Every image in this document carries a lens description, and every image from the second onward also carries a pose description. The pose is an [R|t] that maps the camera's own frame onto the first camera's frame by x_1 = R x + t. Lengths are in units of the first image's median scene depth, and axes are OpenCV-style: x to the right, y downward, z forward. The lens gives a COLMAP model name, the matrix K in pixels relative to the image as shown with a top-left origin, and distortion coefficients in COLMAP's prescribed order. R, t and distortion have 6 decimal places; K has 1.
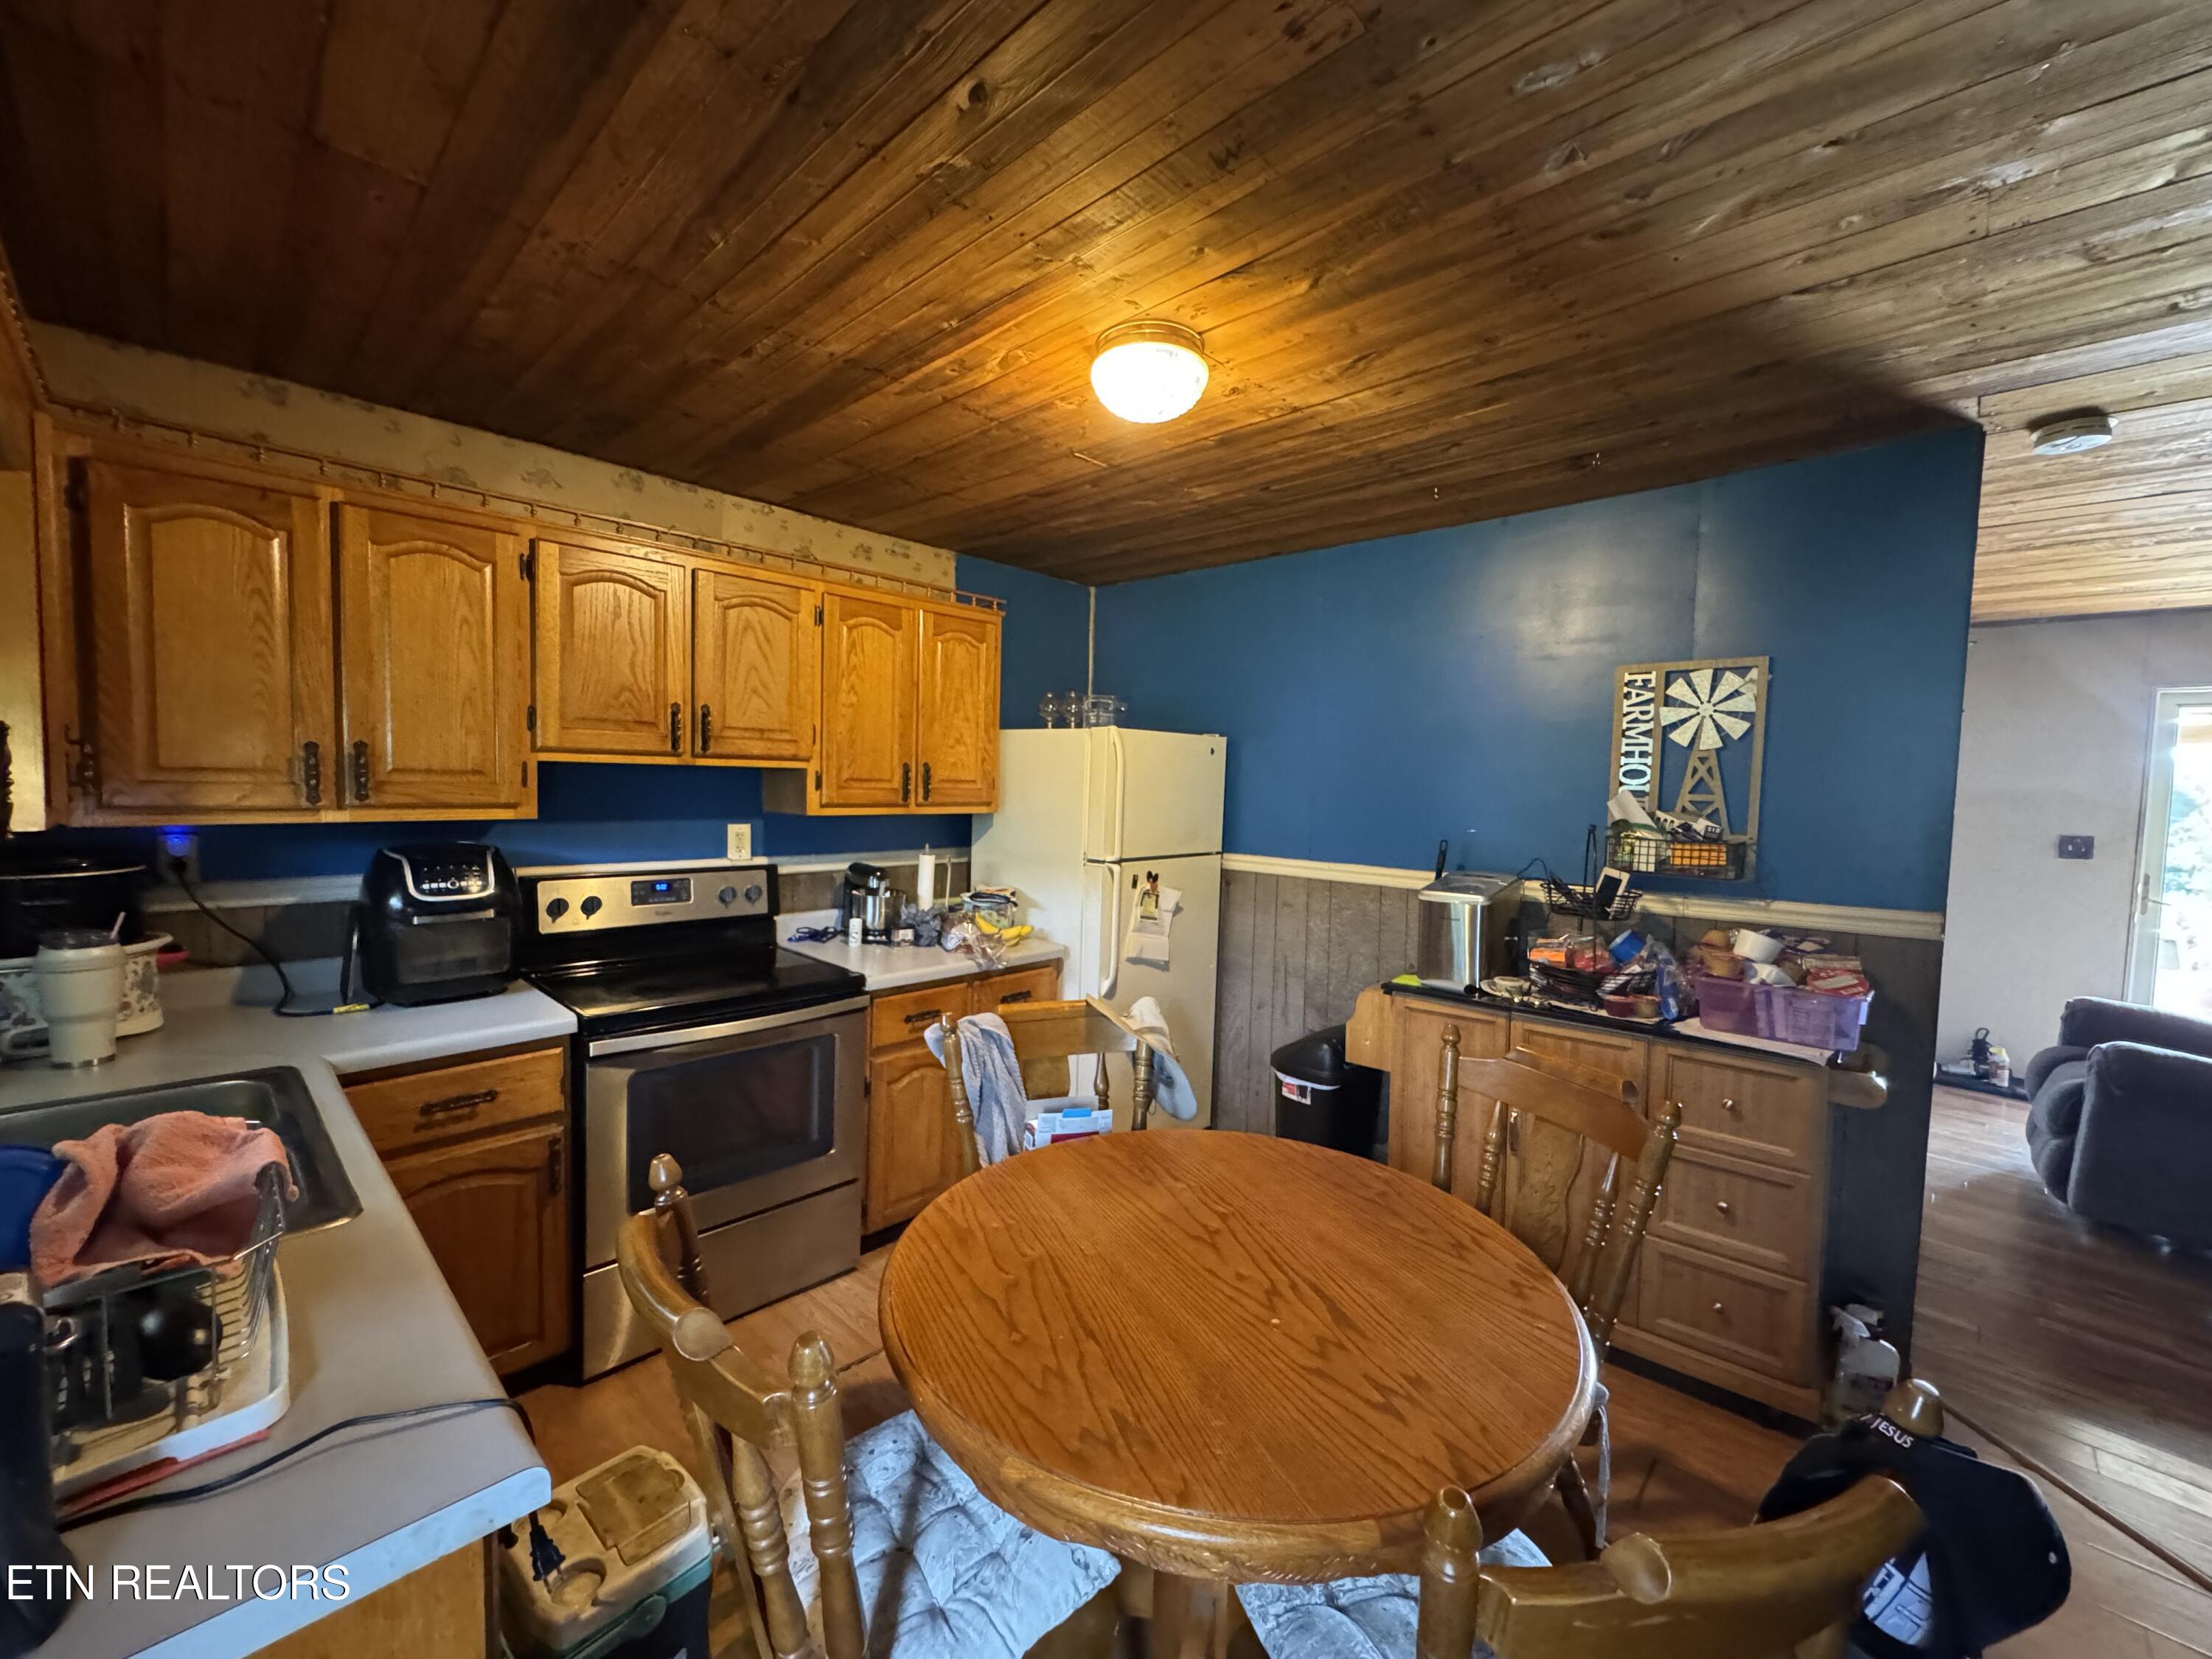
lens RADIAL K [[884.8, 0, 1101.0], [0, 884.8, 827.7], [0, 0, 1]] dist [-0.006179, 0.000892]
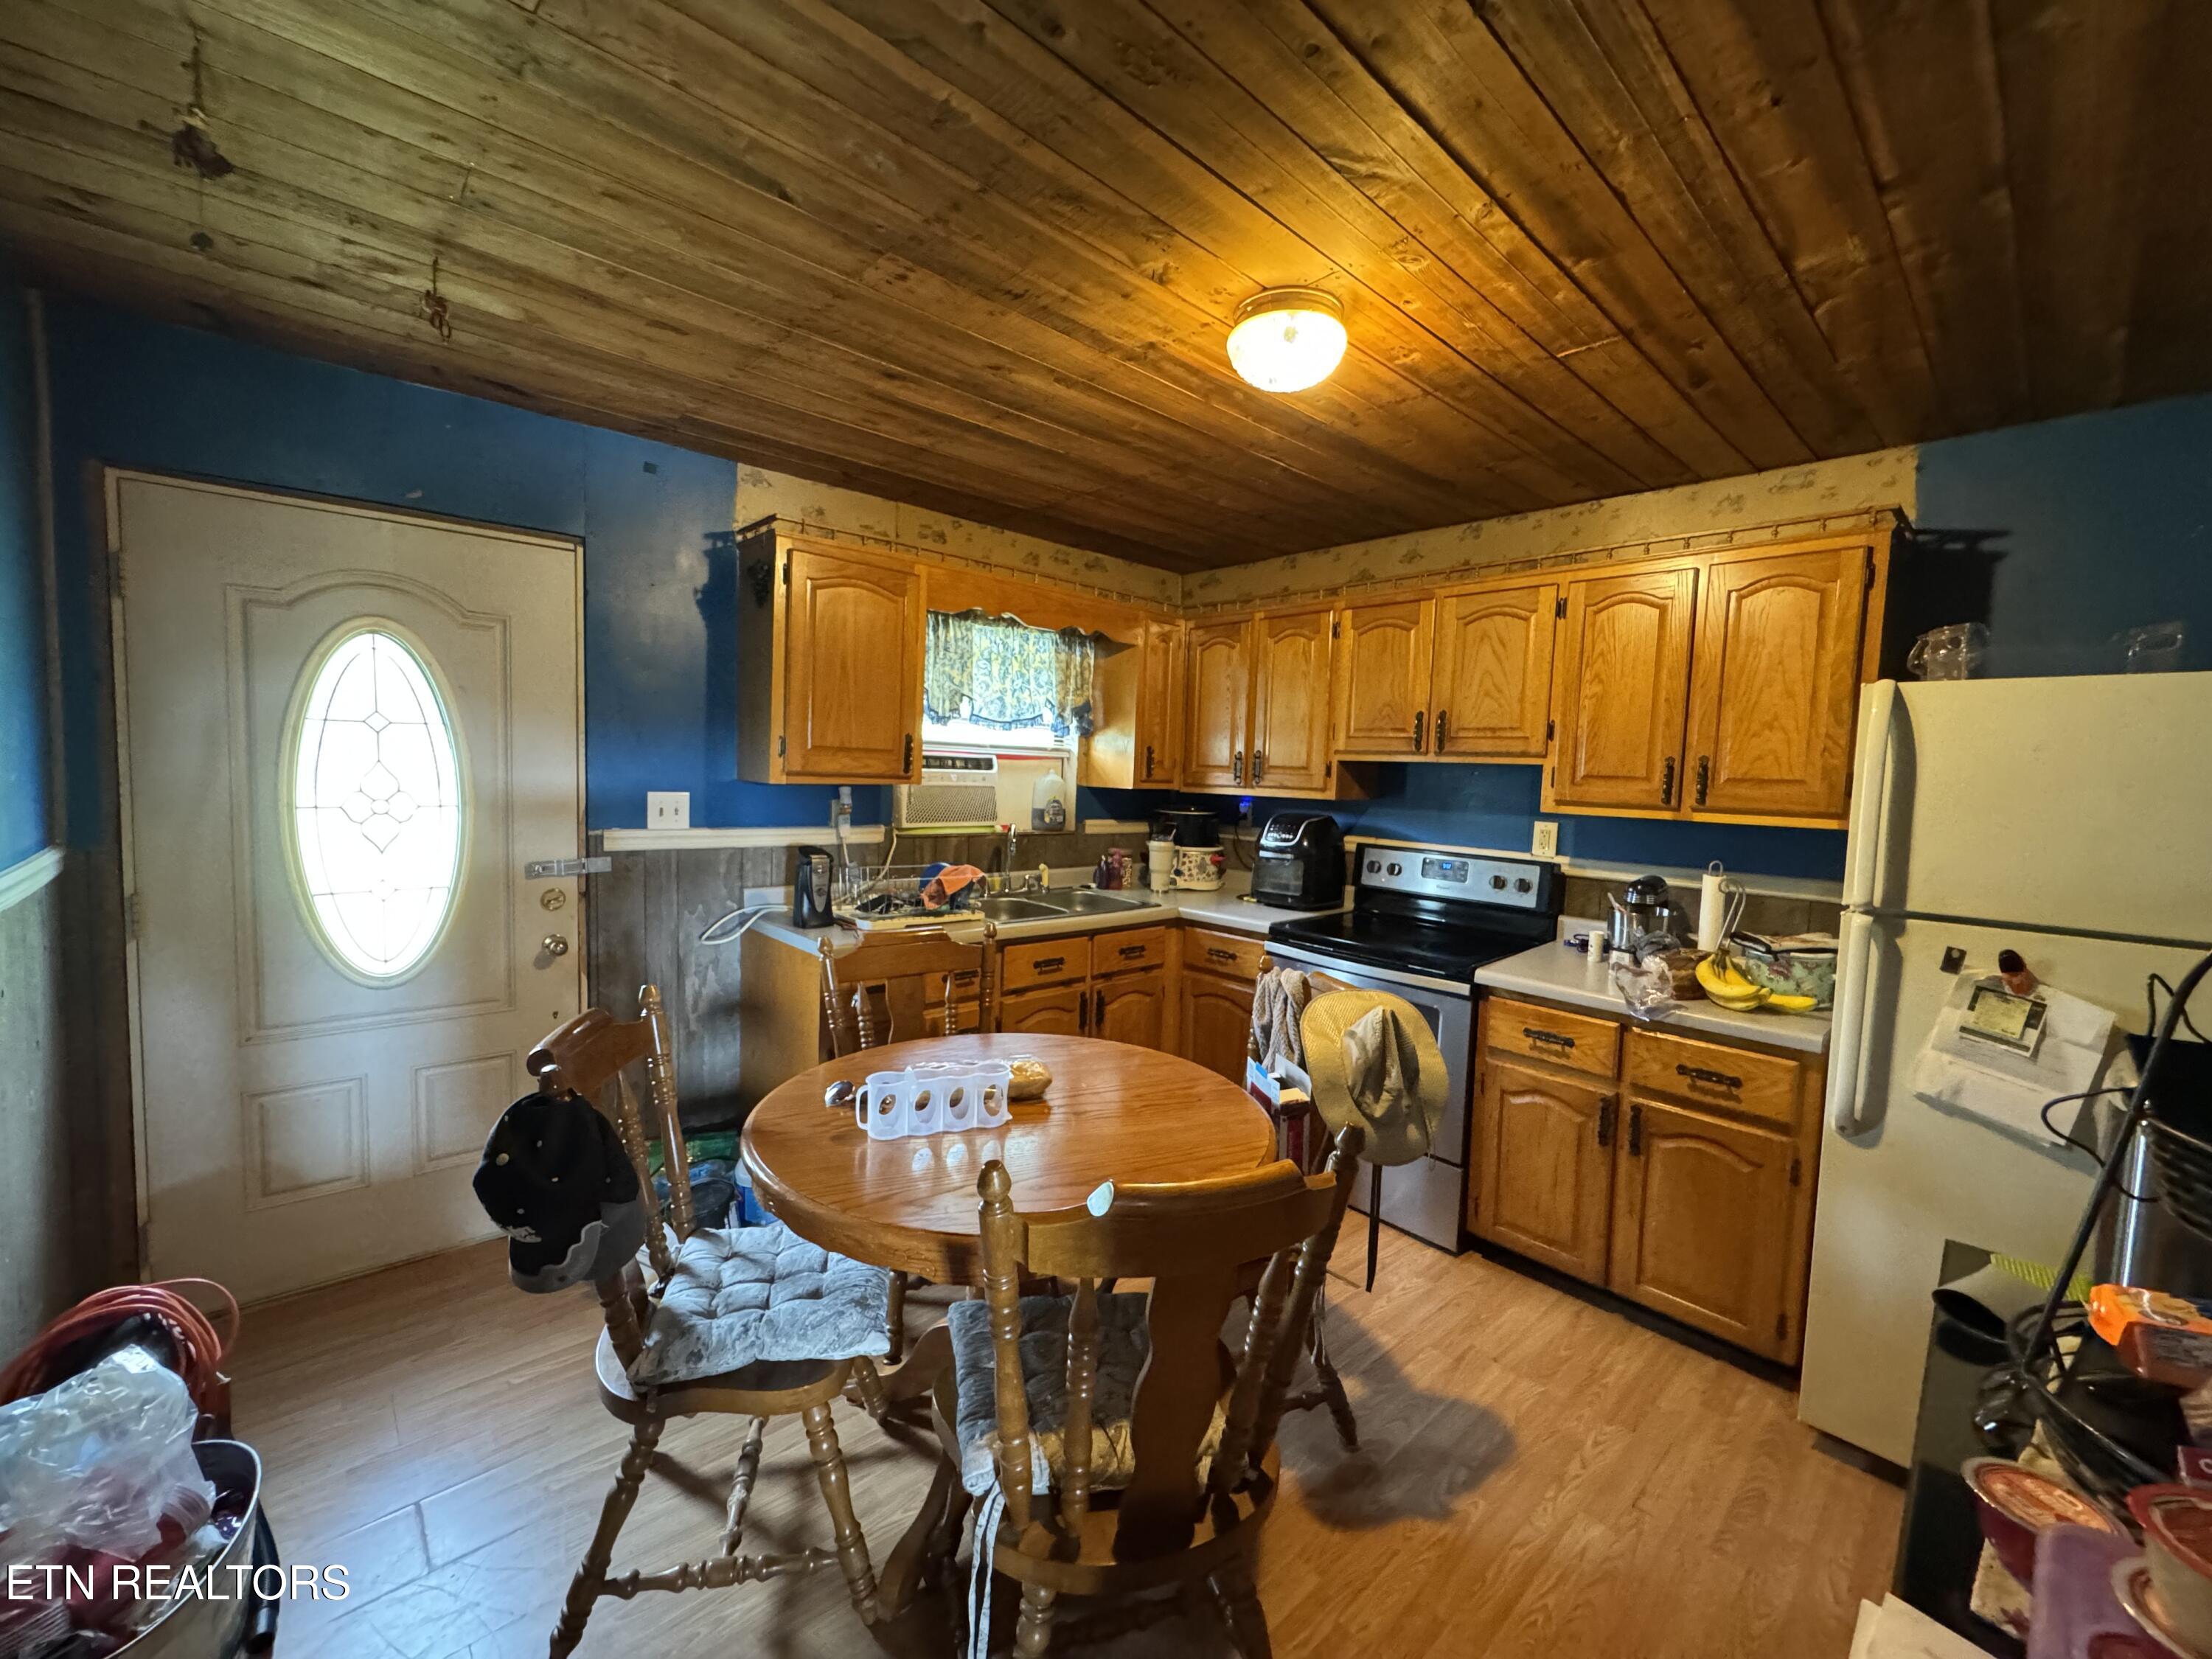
lens RADIAL K [[885.6, 0, 1103.0], [0, 885.6, 827.7], [0, 0, 1]] dist [-0.004238, 0.000282]
pose [[-0.064972, 0.038709, -0.997136, 0.863075], [-0.091506, 0.994806, 0.044581, 0.005147], [0.993683, 0.094140, -0.061093, 0.717968]]
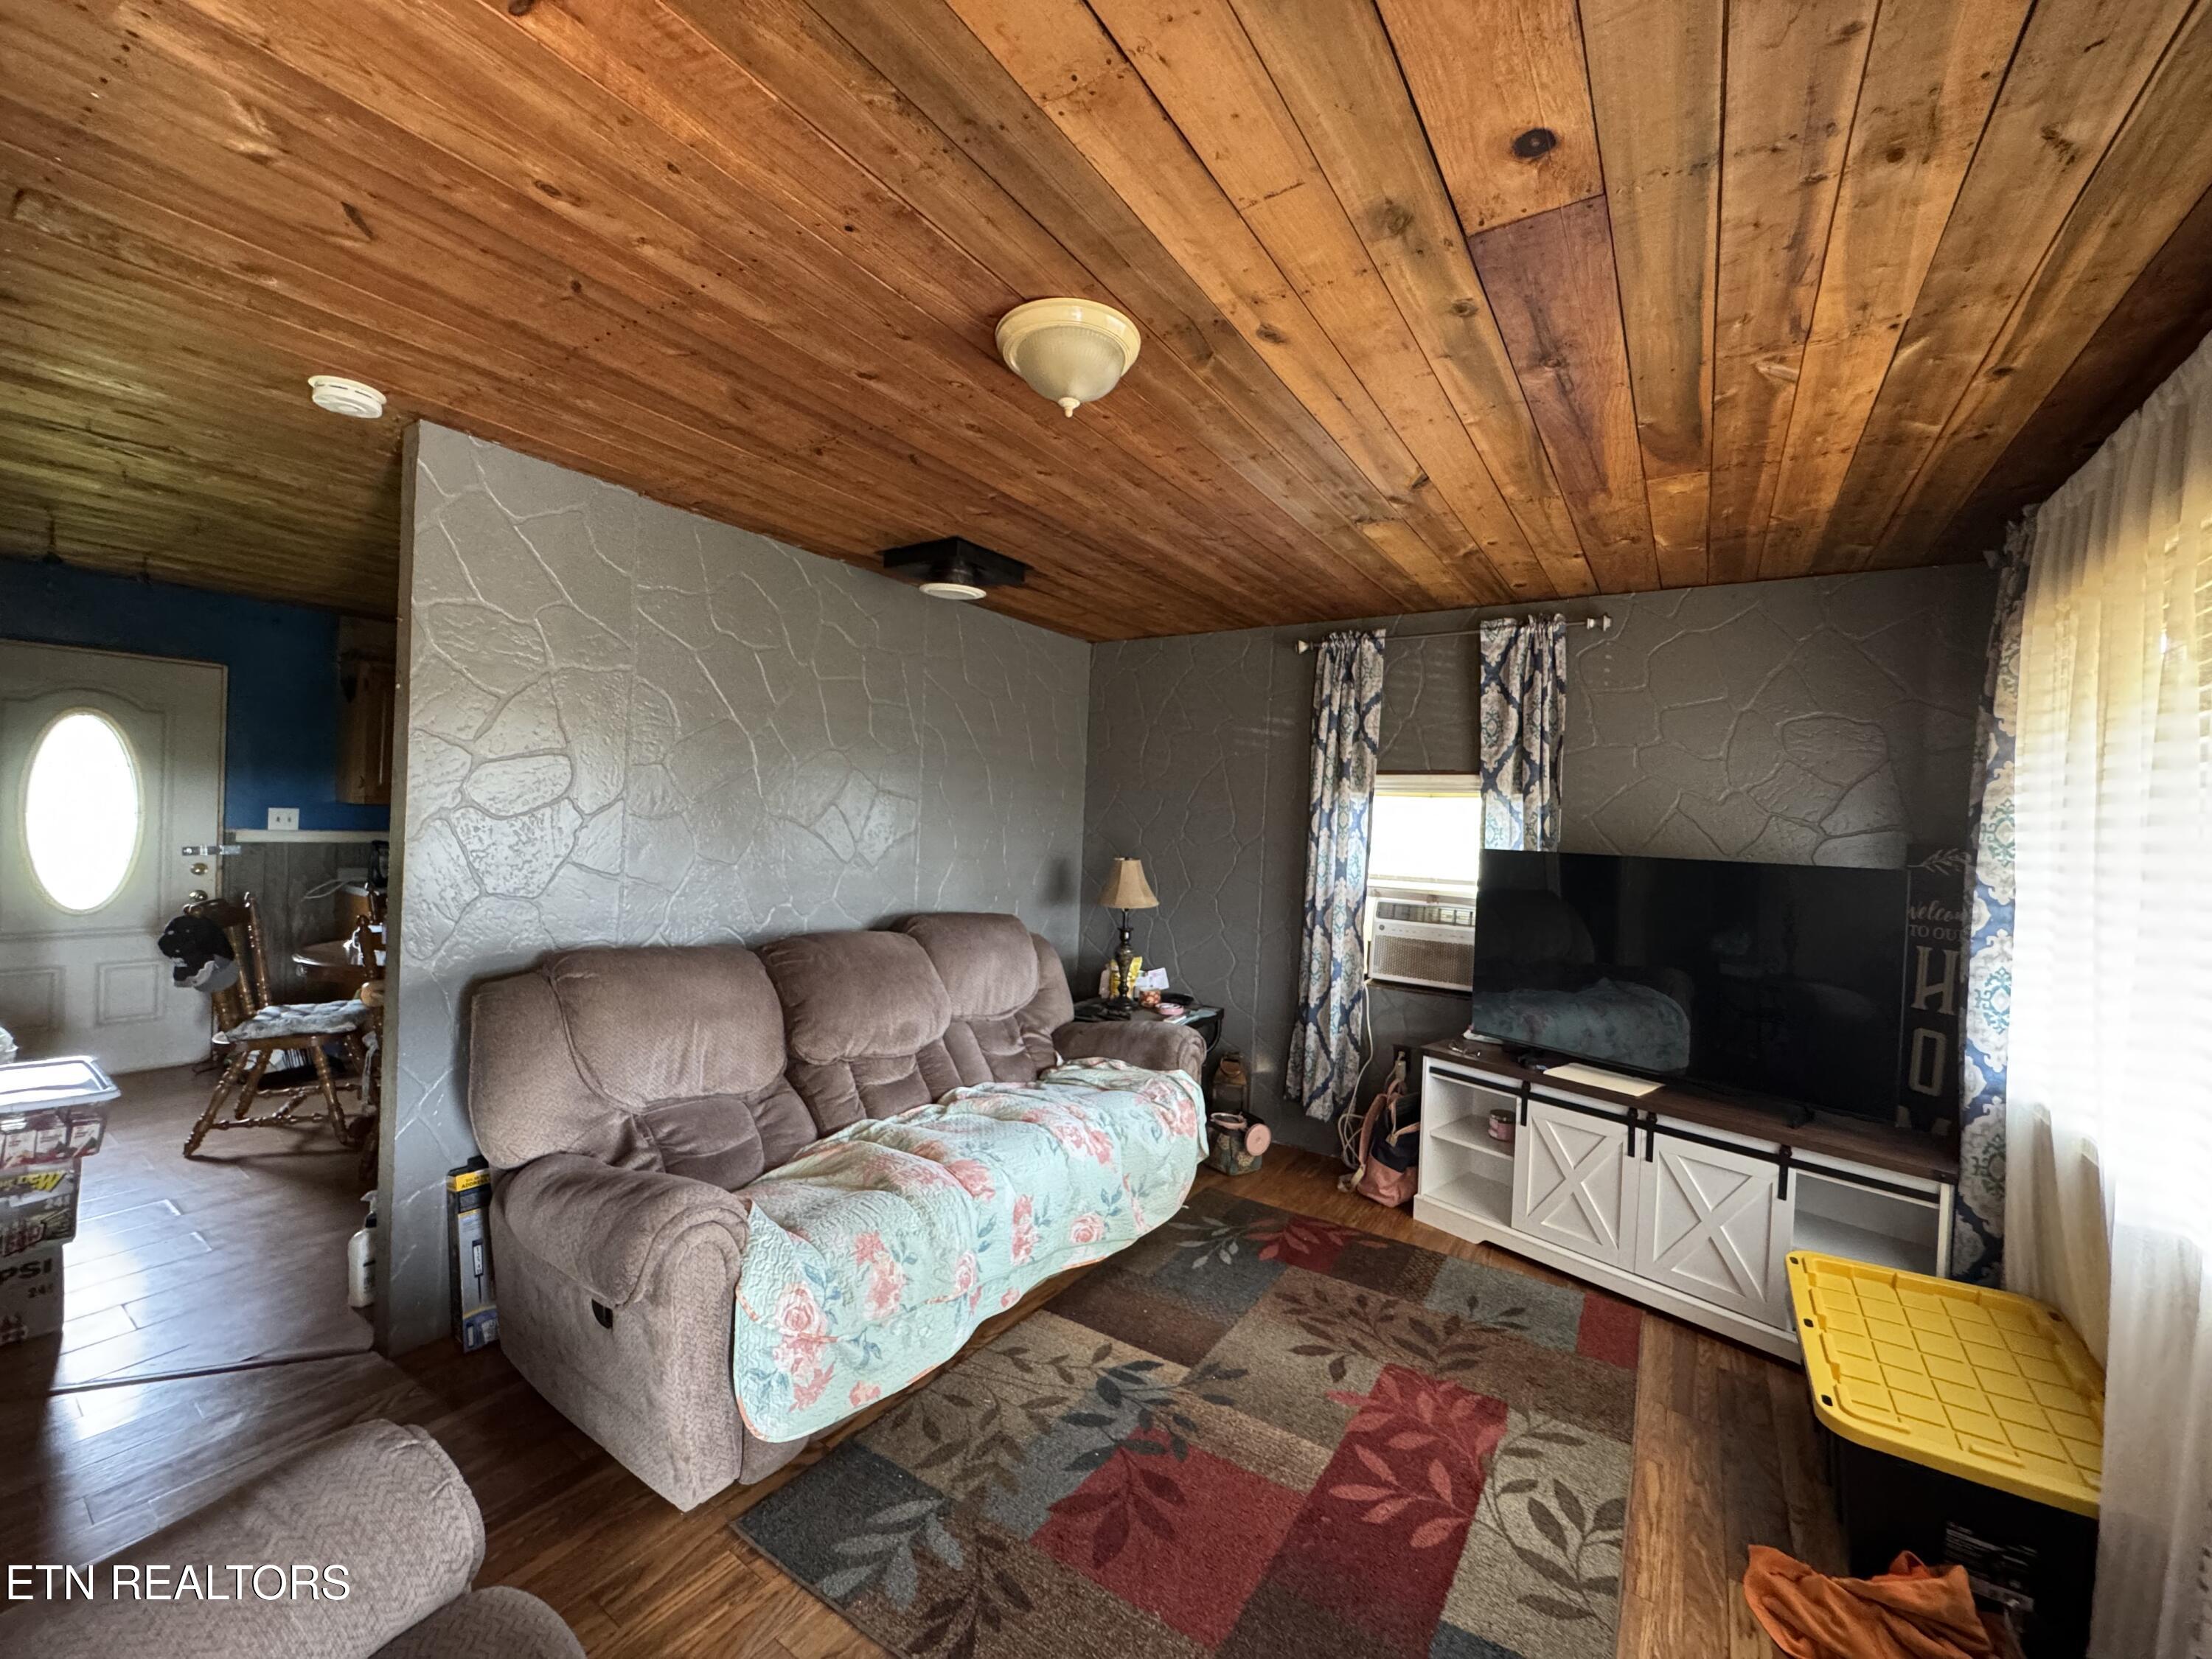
lens RADIAL K [[884.8, 0, 1101.0], [0, 884.8, 827.7], [0, 0, 1]] dist [-0.006179, 0.000892]
pose [[0.170910, -0.014344, -0.985182, 2.005034], [-0.087745, 0.995700, -0.029719, 0.004799], [0.981372, 0.091524, 0.168916, 1.551404]]
